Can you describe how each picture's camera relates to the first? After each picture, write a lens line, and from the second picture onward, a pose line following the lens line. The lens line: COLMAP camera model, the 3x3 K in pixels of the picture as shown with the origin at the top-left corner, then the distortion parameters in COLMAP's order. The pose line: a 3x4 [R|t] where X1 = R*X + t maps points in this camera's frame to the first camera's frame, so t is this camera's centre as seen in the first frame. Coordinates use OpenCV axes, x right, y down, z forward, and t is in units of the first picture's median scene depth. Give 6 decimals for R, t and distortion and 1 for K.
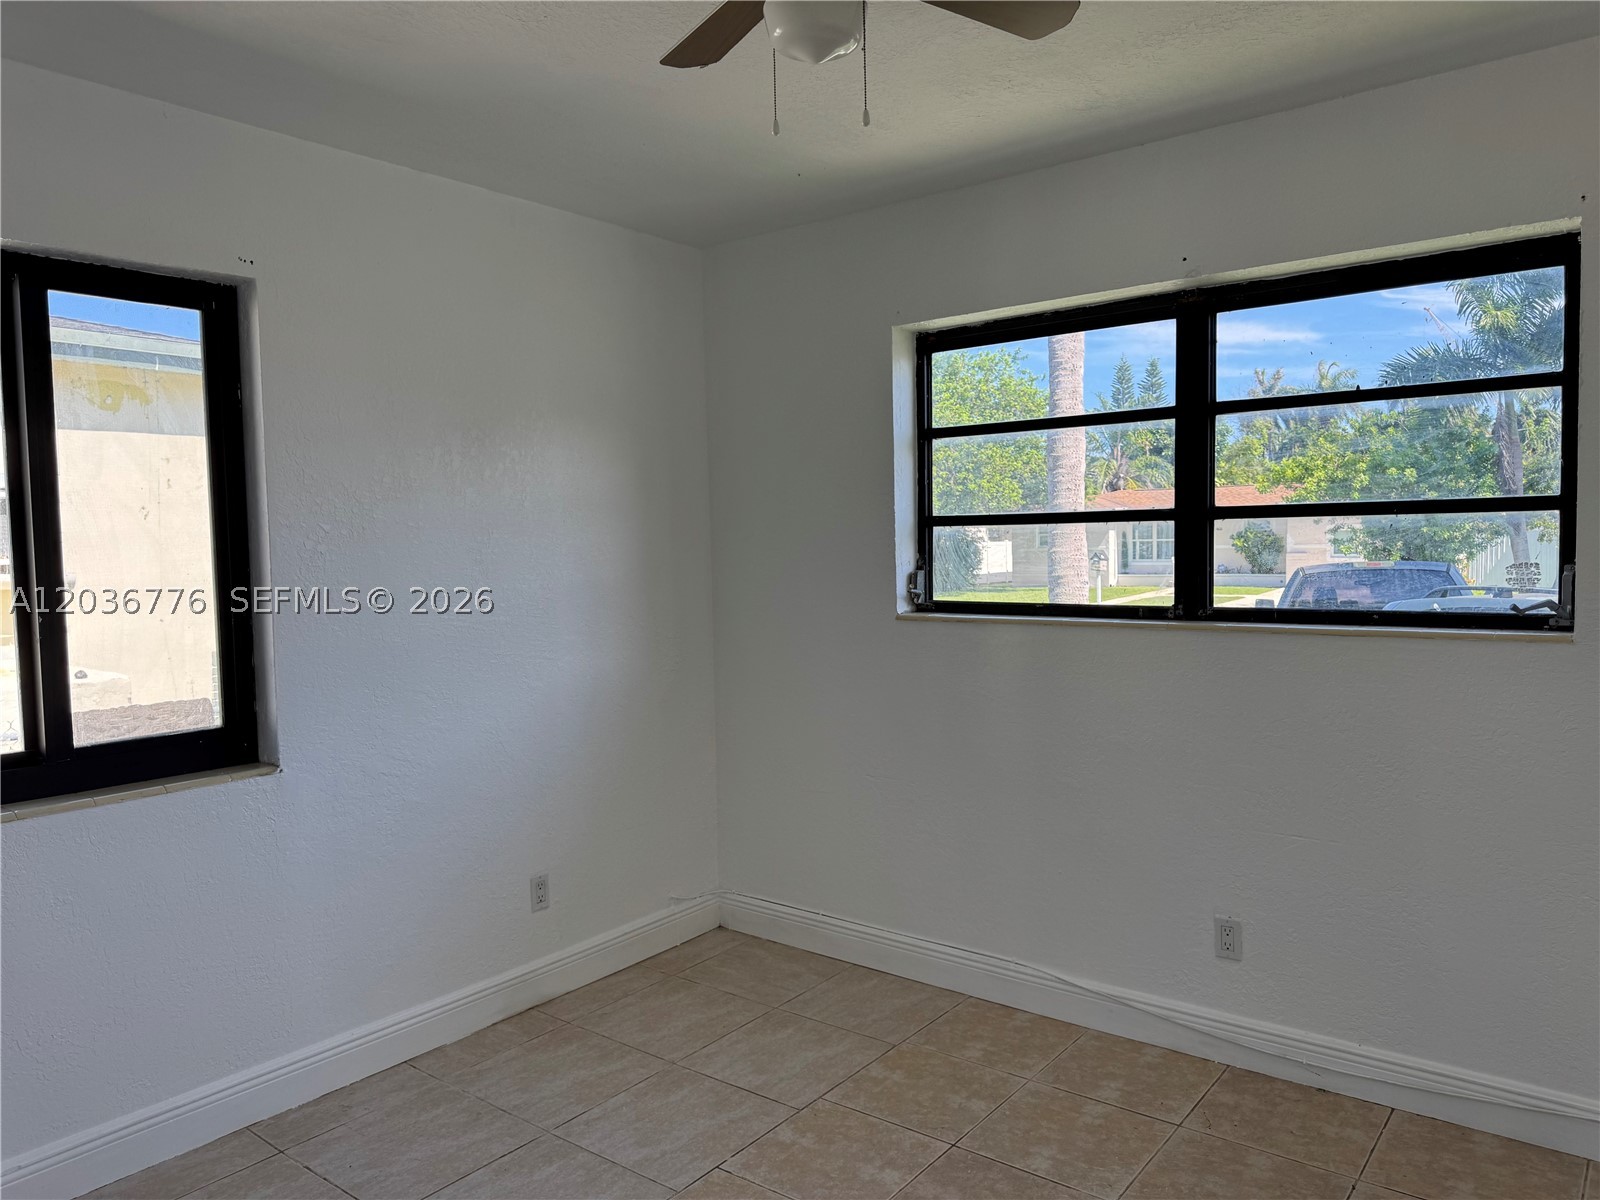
lens RADIAL K [[1113.1, 0, 798.9], [0, 1113.1, 599.5], [0, 0, 1]] dist [0.037334, -0.045680]
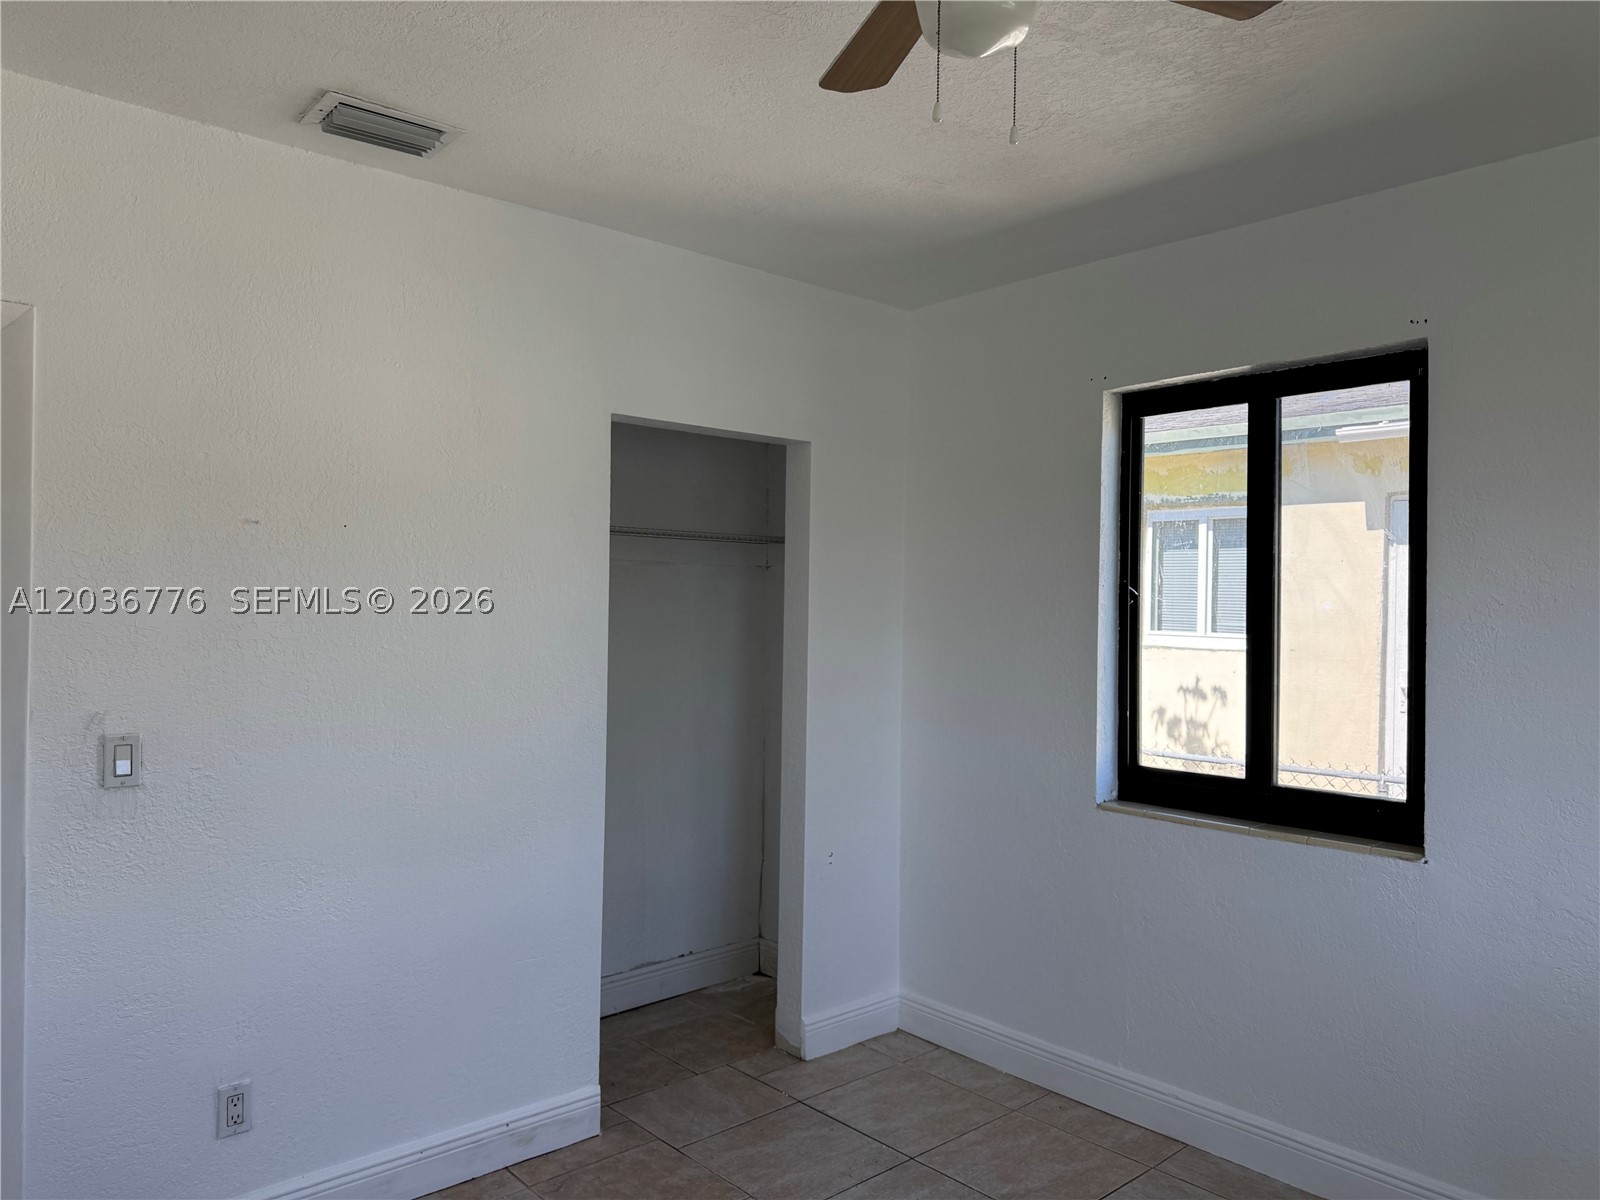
lens RADIAL K [[1113.1, 0, 830.7], [0, 1113.1, 602.3], [0, 0, 1]] dist [0.037334, -0.045680]
pose [[-0.143832, 0.014518, -0.989496, 0.423369], [-0.065383, 0.997568, 0.024141, -0.041178], [0.987440, 0.068169, -0.142533, 0.519089]]
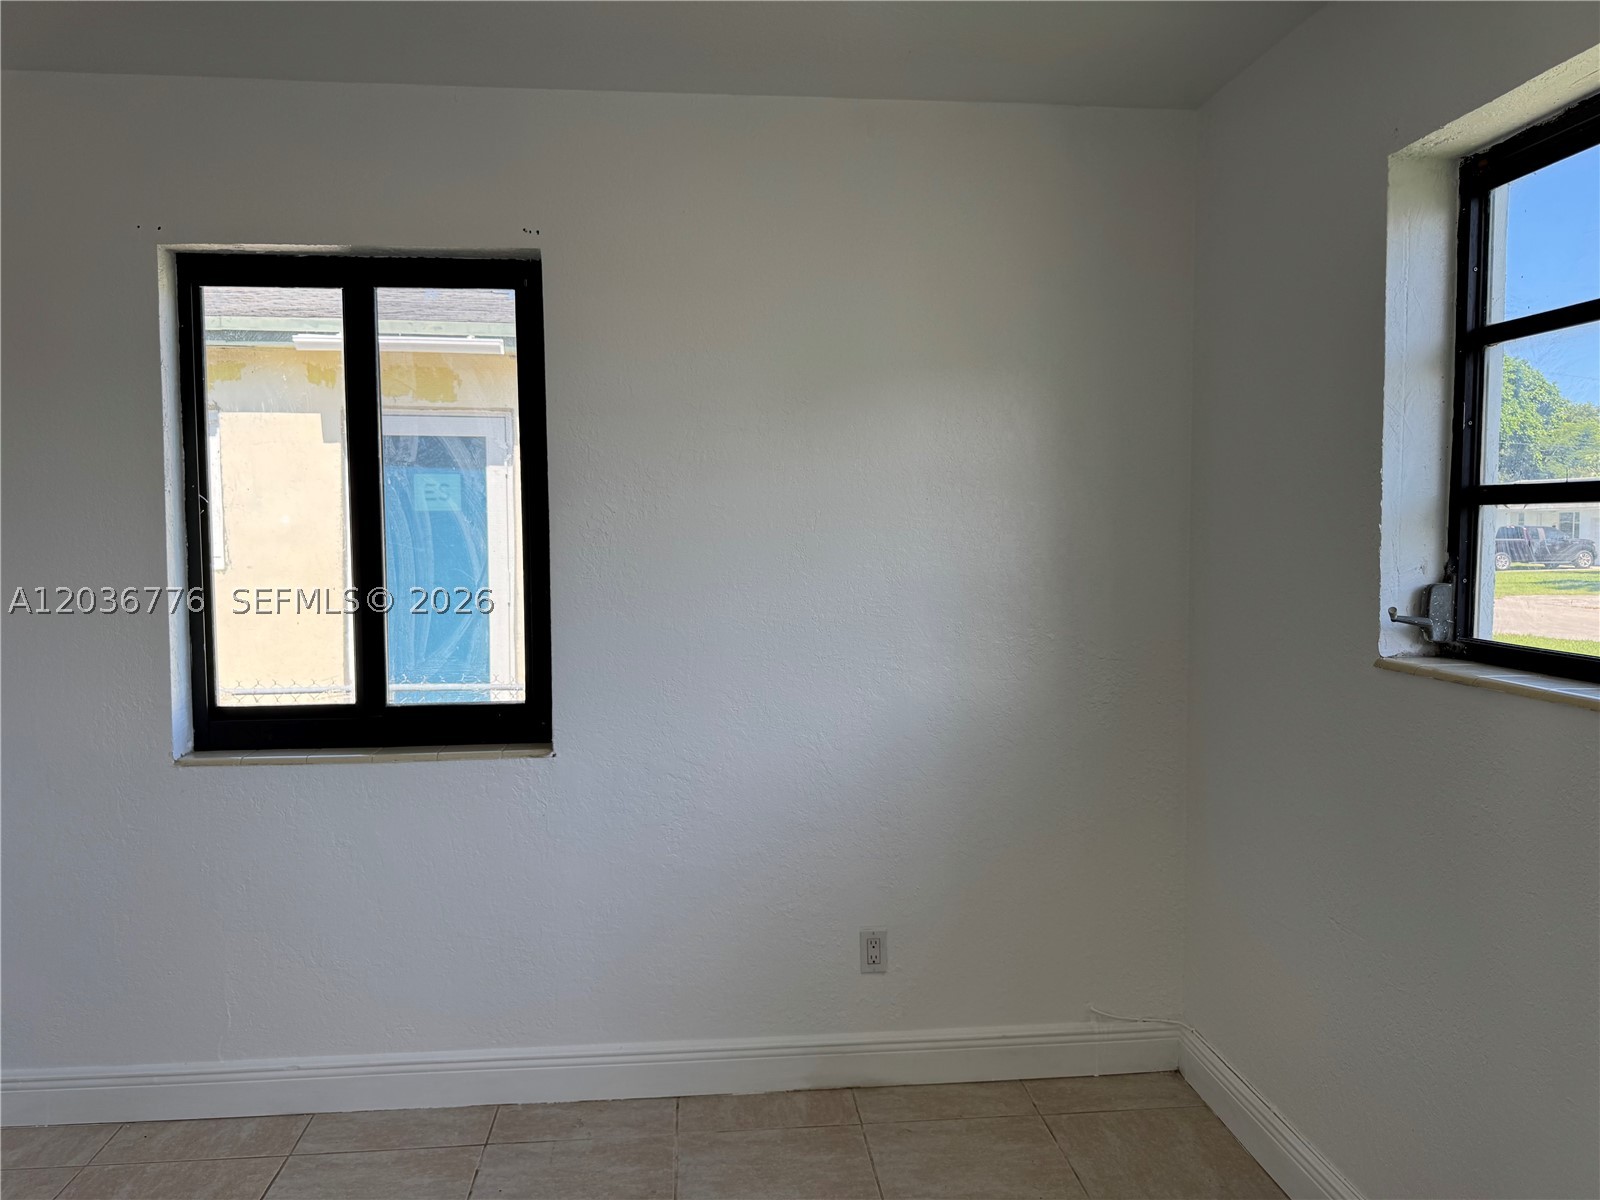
lens RADIAL K [[1113.1, 0, 795.4], [0, 1113.1, 595.2], [0, 0, 1]] dist [0.037334, -0.045680]
pose [[0.692846, 0.059967, -0.718587, 0.304049], [-0.050027, 0.998132, 0.035060, -0.025057], [0.719348, 0.011658, 0.694552, 0.389771]]
